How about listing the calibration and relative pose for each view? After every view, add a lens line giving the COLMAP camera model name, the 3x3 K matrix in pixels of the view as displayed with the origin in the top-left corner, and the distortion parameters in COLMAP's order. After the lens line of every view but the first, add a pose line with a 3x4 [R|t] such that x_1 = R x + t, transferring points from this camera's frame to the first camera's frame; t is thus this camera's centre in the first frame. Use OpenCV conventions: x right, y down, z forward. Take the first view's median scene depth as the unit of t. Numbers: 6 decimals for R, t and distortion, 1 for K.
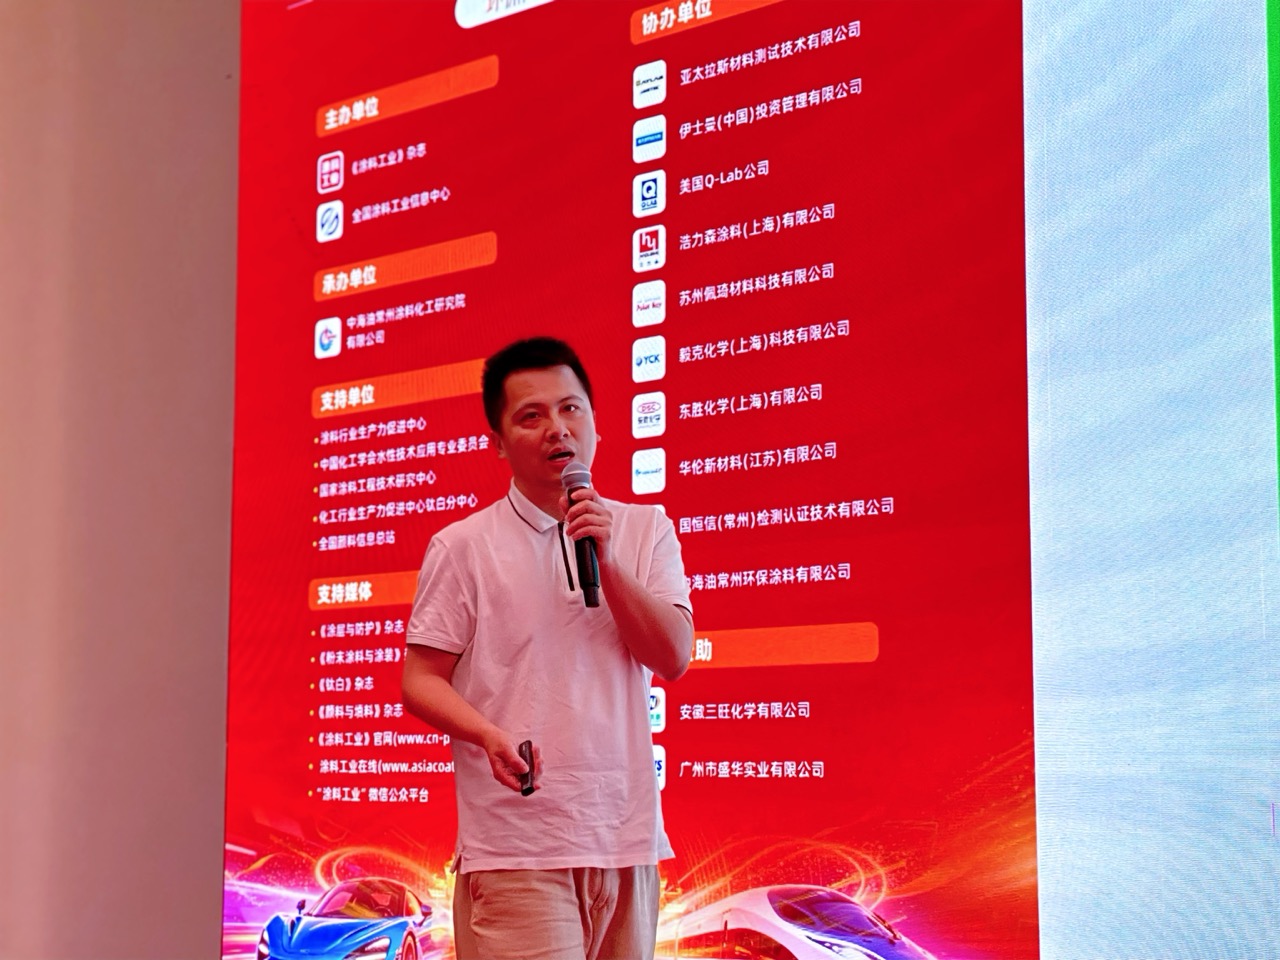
lens RADIAL K [[2551.4, 0, 667.0], [0, 2551.4, 435.7], [0, 0, 1]] dist [0.074063, 0.000000]
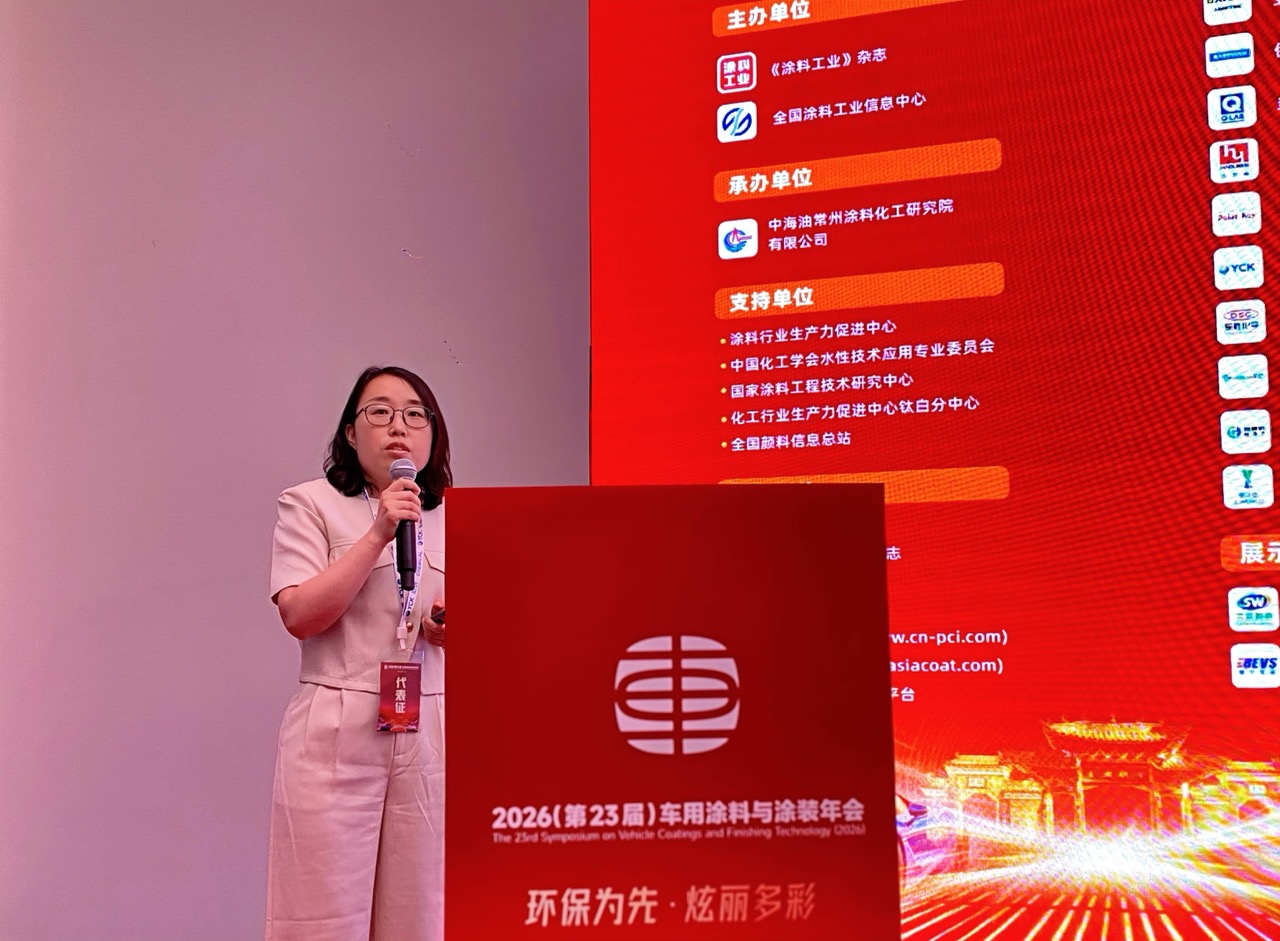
lens RADIAL K [[1625.0, 0, 671.9], [0, 1625.0, 500.3], [0, 0, 1]] dist [0.125511, 0.000000]
pose [[0.895253, 0.041218, 0.443647, -0.445062], [-0.049439, 0.998753, 0.006974, 0.062000], [-0.442806, -0.028177, 0.896175, 0.450125]]
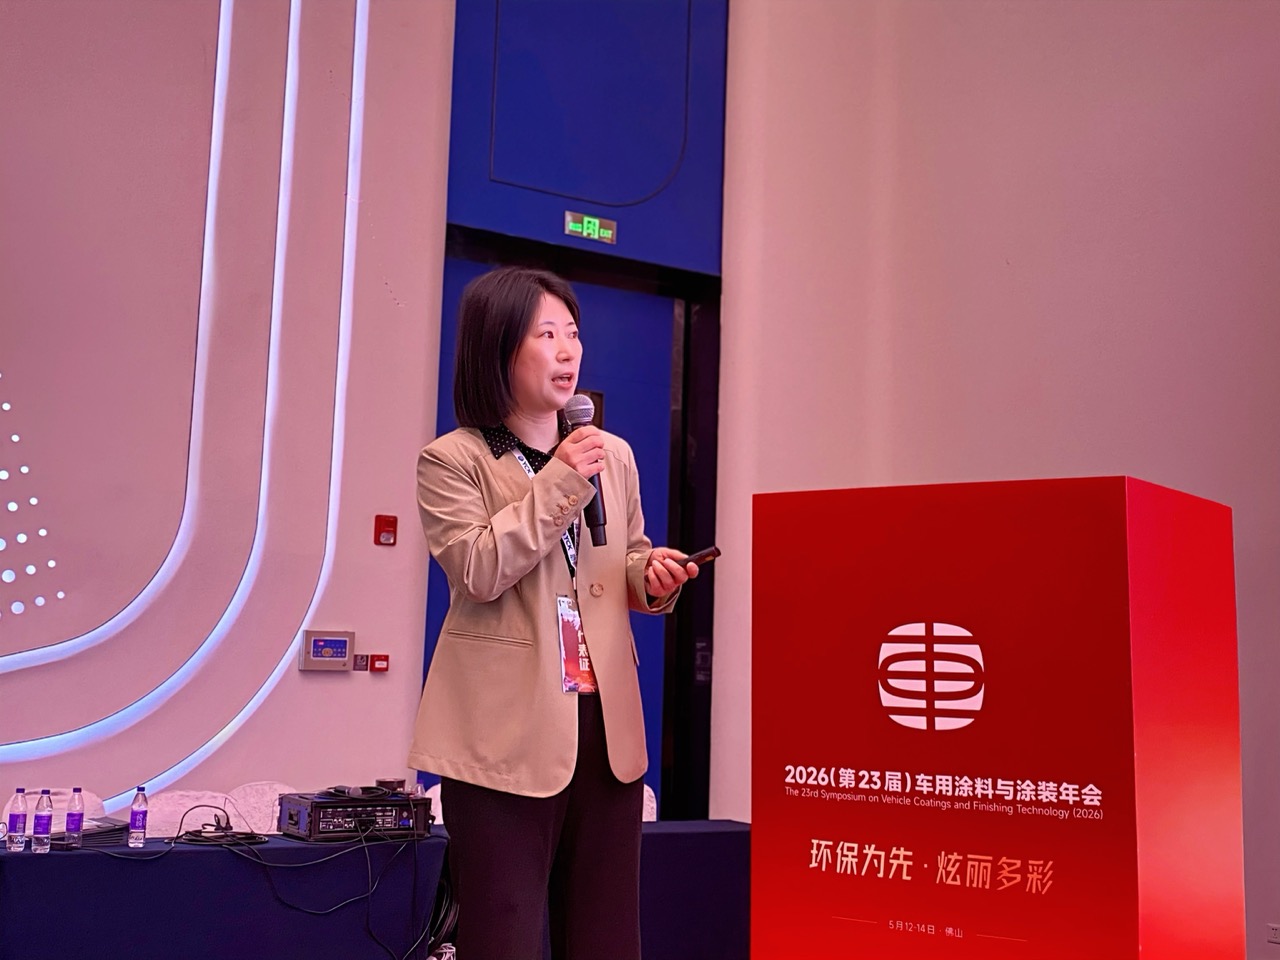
lens RADIAL K [[1587.7, 0, 606.2], [0, 1587.7, 429.2], [0, 0, 1]] dist [0.053674, 0.000000]
pose [[0.978166, -0.000903, -0.207821, -0.328339], [-0.002167, 0.999892, -0.014543, 0.055635], [0.207812, 0.014676, 0.978059, 0.396036]]
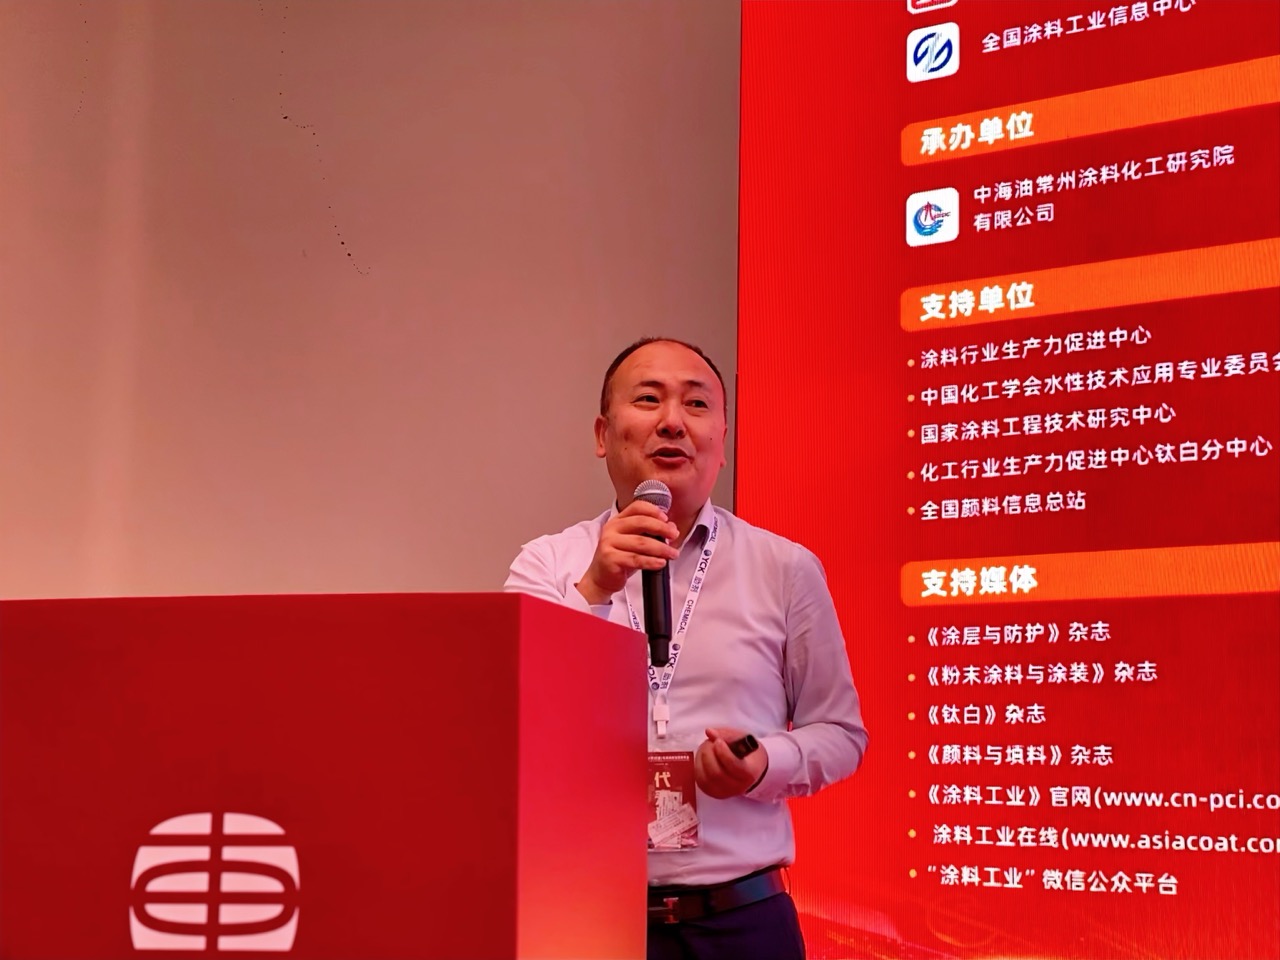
lens RADIAL K [[2242.7, 0, 637.6], [0, 2242.7, 473.2], [0, 0, 1]] dist [0.133746, 0.000000]
pose [[0.980207, 0.046394, 0.192460, -0.335225], [-0.042207, 0.998776, -0.025802, 0.052157], [-0.193422, 0.017168, 0.980966, 0.424440]]
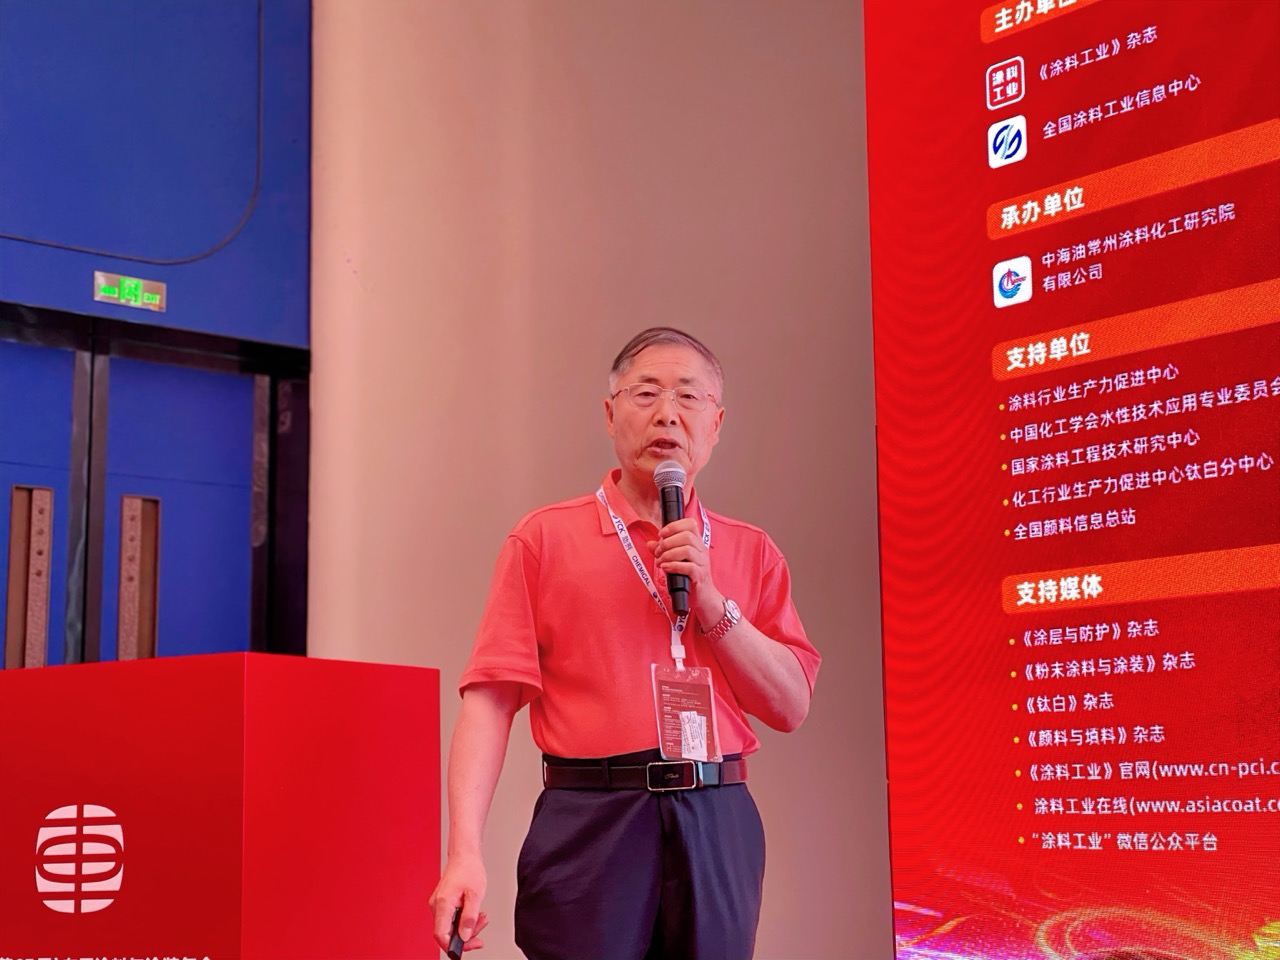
lens RADIAL K [[2150.7, 0, 661.8], [0, 2150.7, 476.8], [0, 0, 1]] dist [0.135489, 0.000000]
pose [[0.997300, -0.026694, -0.068411, -0.204411], [0.024885, 0.999321, -0.027160, 0.041335], [0.069090, 0.025385, 0.997287, 0.309625]]
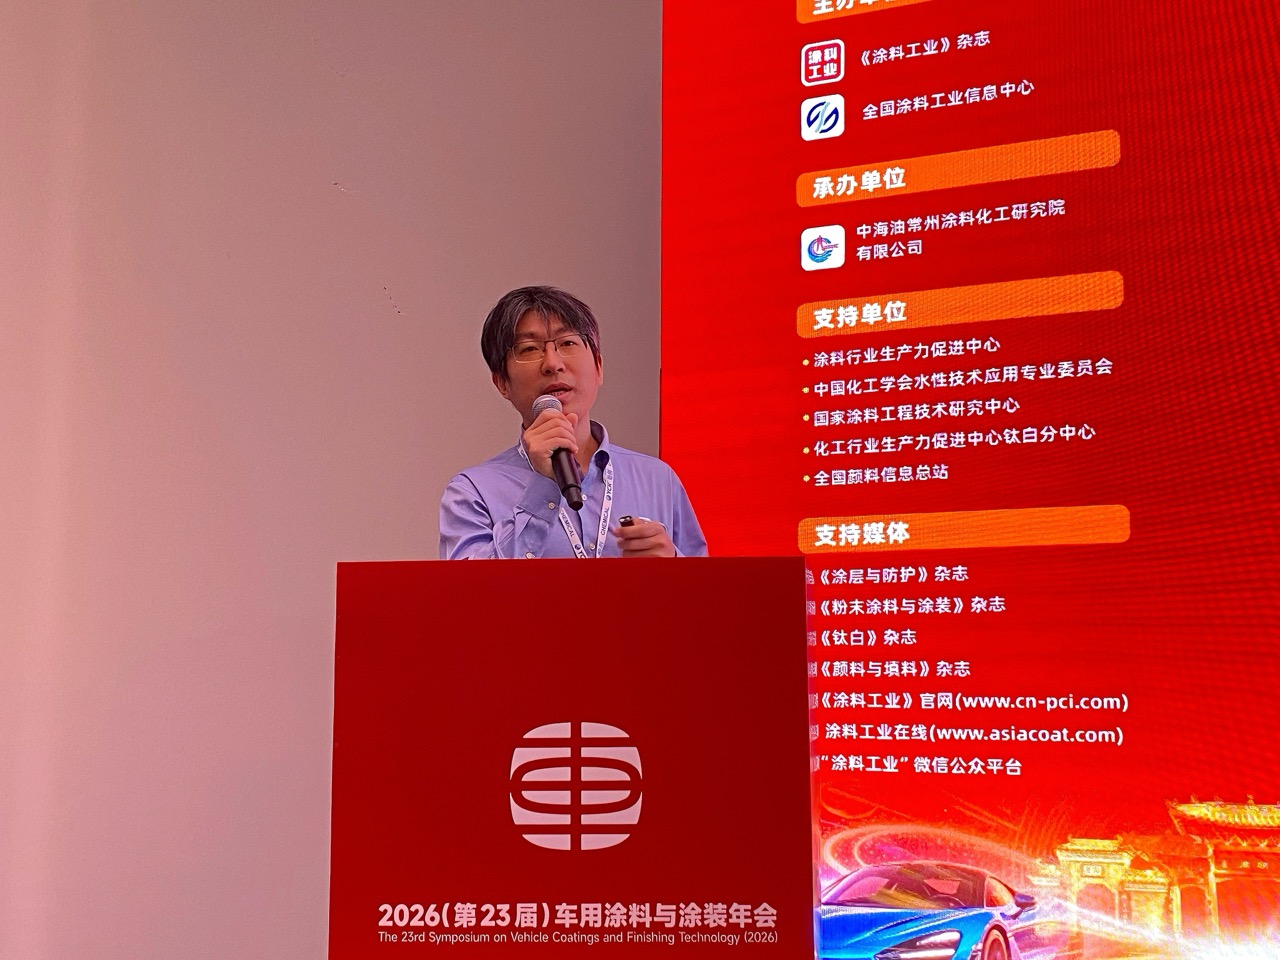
lens RADIAL K [[1867.1, 0, 632.3], [0, 1867.1, 469.1], [0, 0, 1]] dist [0.126637, 0.000000]
pose [[0.944370, 0.049231, 0.325178, -0.413520], [-0.047755, 0.998781, -0.012524, 0.051154], [-0.325398, -0.003702, 0.945570, 0.416819]]
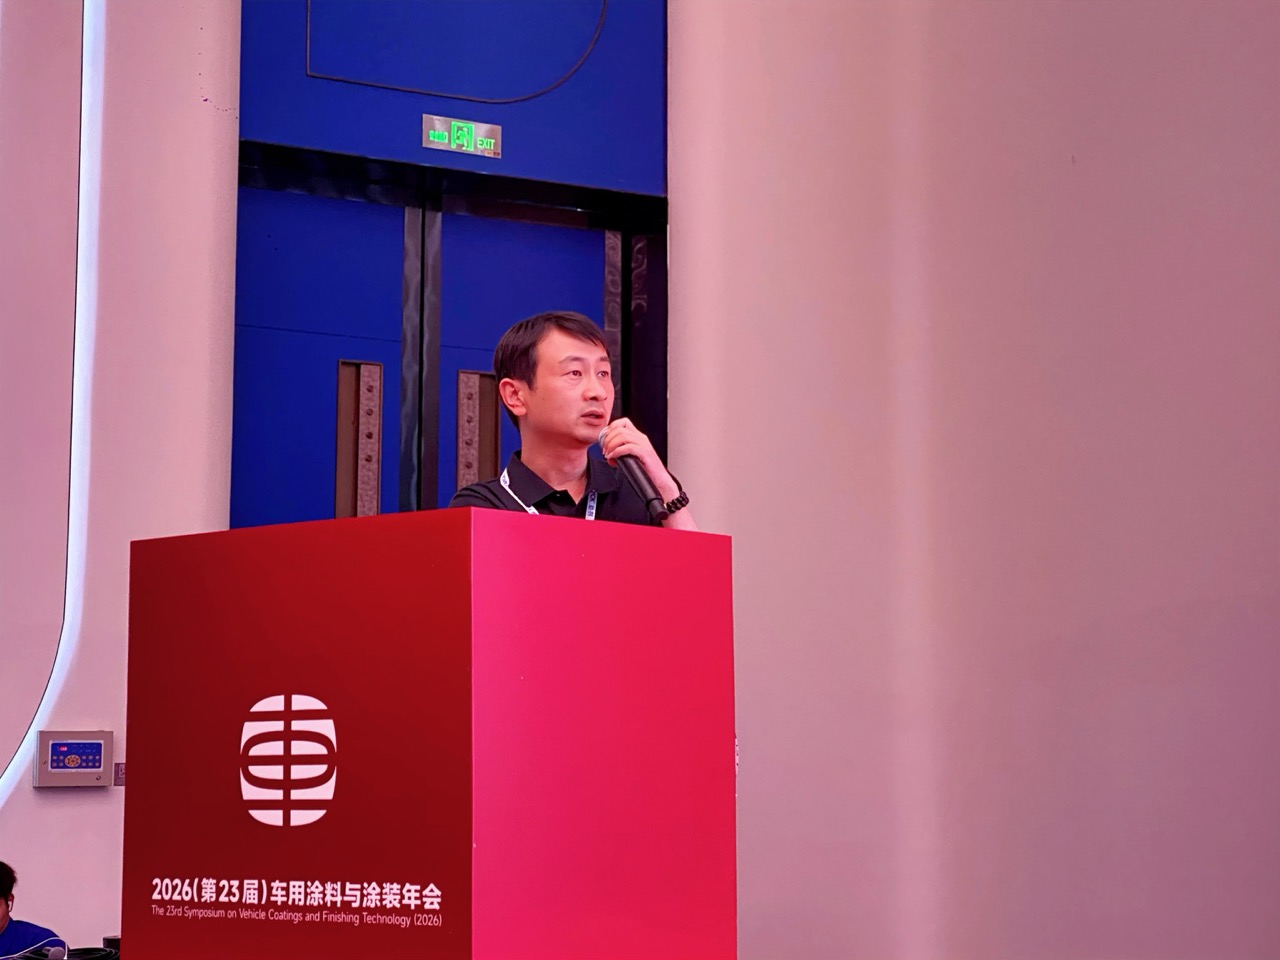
lens RADIAL K [[2439.4, 0, 615.7], [0, 2439.4, 475.1], [0, 0, 1]] dist [0.150306, 0.000000]
pose [[0.962860, -0.030224, -0.268303, -0.194160], [0.034274, 0.999358, 0.010426, 0.052282], [0.267816, -0.019235, 0.963278, 0.360135]]
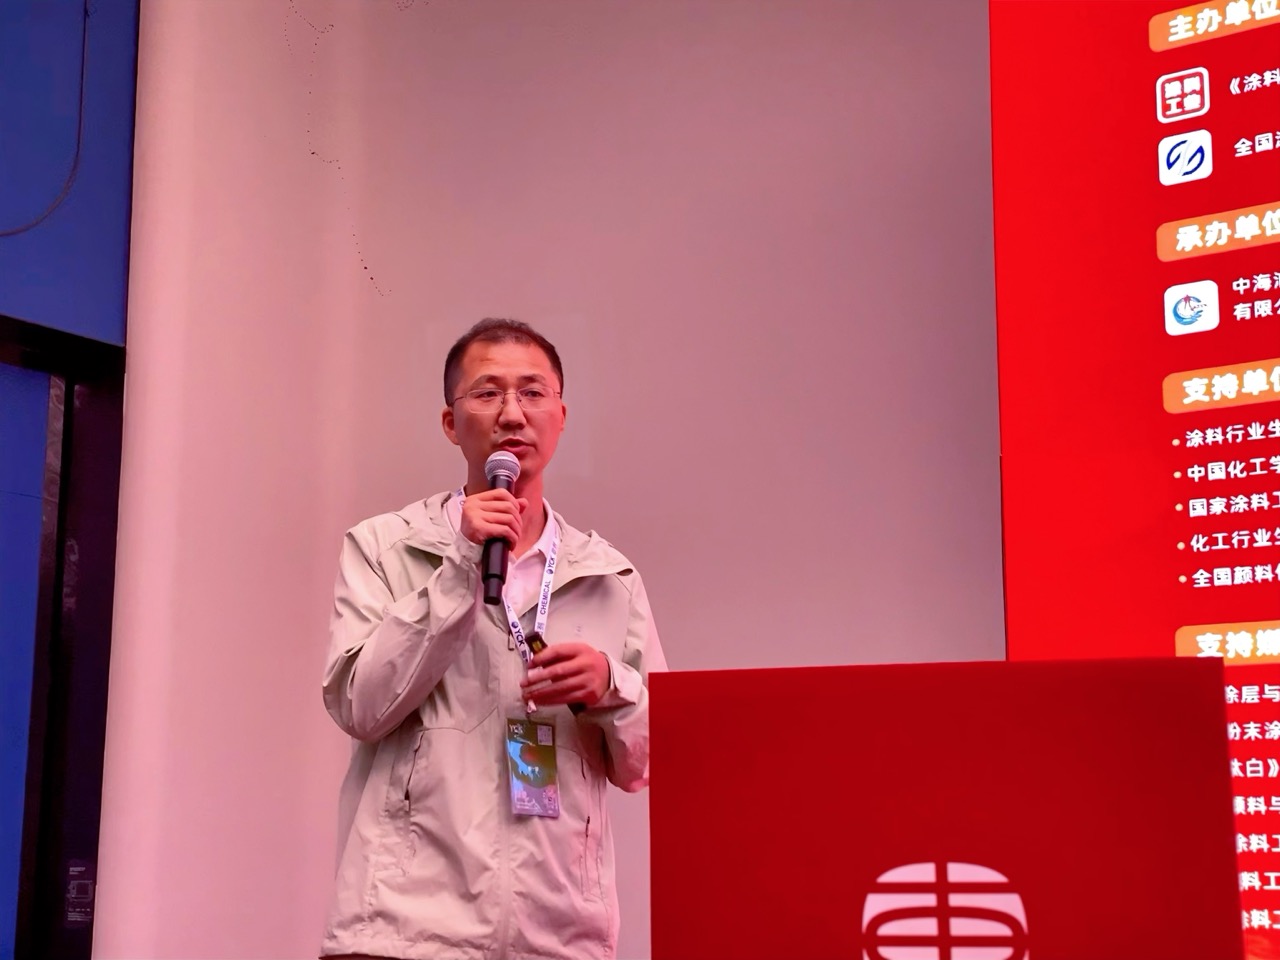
lens RADIAL K [[2066.1, 0, 638.9], [0, 2066.1, 480.7], [0, 0, 1]] dist [0.106377, 0.000000]
pose [[0.983575, 0.033911, 0.177286, -0.411991], [-0.023619, 0.997928, -0.059844, 0.055053], [-0.178948, 0.054674, 0.982338, 0.436870]]
